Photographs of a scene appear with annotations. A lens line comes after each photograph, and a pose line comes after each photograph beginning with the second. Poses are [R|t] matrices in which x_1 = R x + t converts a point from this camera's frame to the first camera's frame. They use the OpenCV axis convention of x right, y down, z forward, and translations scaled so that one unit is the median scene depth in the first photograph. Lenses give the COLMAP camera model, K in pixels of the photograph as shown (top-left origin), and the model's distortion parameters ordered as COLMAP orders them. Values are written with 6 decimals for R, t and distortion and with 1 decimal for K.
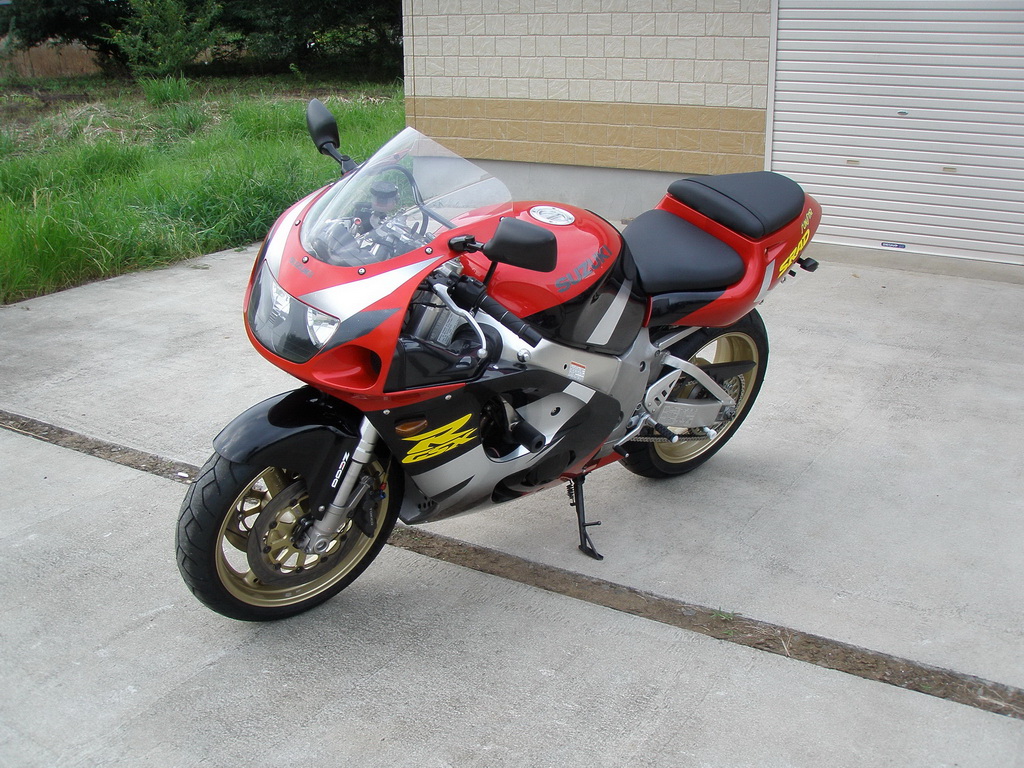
lens RADIAL K [[1143.9, 0, 499.8], [0, 1143.9, 395.2], [0, 0, 1]] dist [-0.212814, 0.208946]
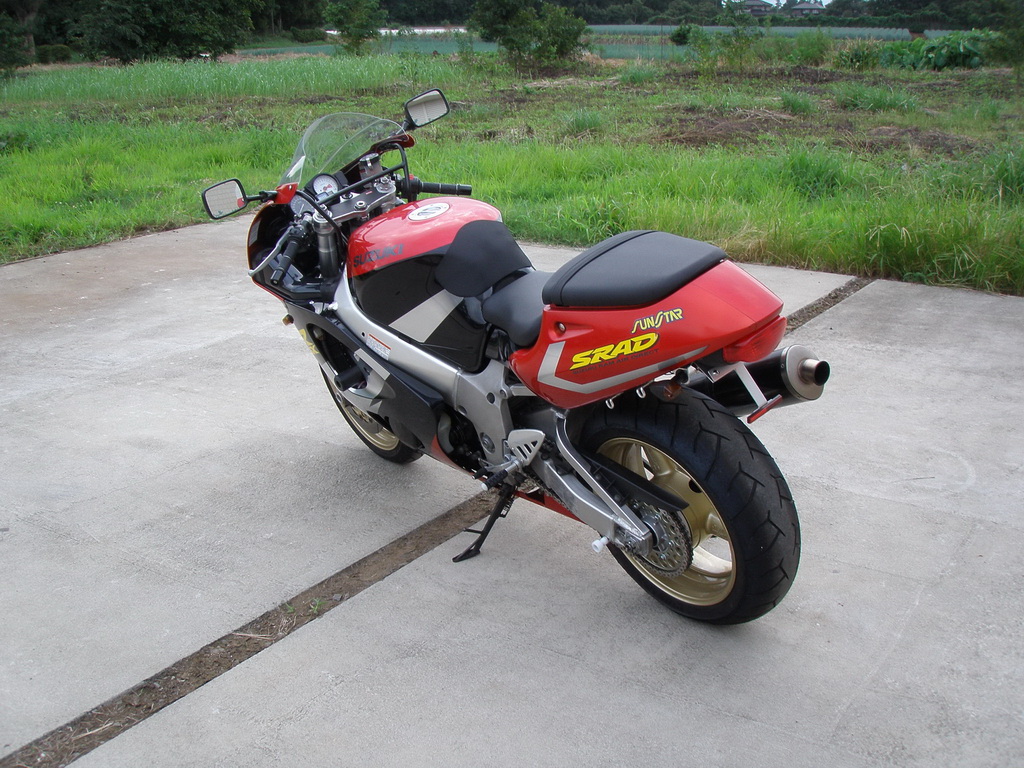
lens RADIAL K [[1143.9, 0, 499.8], [0, 1143.9, 395.2], [0, 0, 1]] dist [-0.212814, 0.208946]
pose [[-0.033244, 0.323572, -0.945619, 1.167282], [-0.296748, 0.900280, 0.318490, -0.378965], [0.954377, 0.291199, 0.066091, 1.081919]]
